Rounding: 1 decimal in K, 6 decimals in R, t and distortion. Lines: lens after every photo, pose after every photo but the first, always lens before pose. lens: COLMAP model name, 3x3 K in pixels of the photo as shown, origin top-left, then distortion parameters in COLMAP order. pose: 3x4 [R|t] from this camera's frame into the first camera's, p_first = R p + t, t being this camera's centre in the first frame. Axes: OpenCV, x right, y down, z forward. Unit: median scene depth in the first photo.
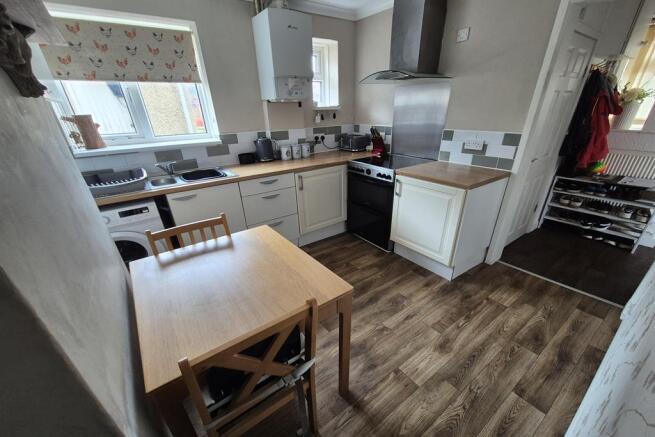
lens RADIAL K [[243.9, 0, 327.5], [0, 243.9, 218.5], [0, 0, 1]] dist [0.002956, 0.000247]
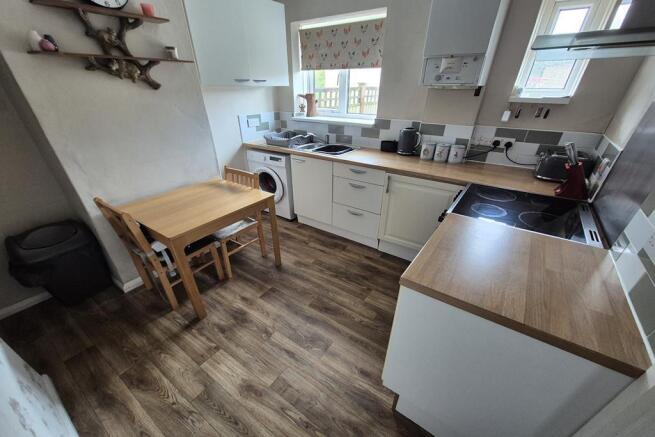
lens RADIAL K [[242.9, 0, 327.0], [0, 242.9, 224.8], [0, 0, 1]] dist [-0.000173, -0.000006]
pose [[0.400645, 0.476036, -0.782862, 0.666574], [-0.399568, 0.859683, 0.318262, -0.251789], [0.824518, 0.185296, 0.534637, 0.440978]]
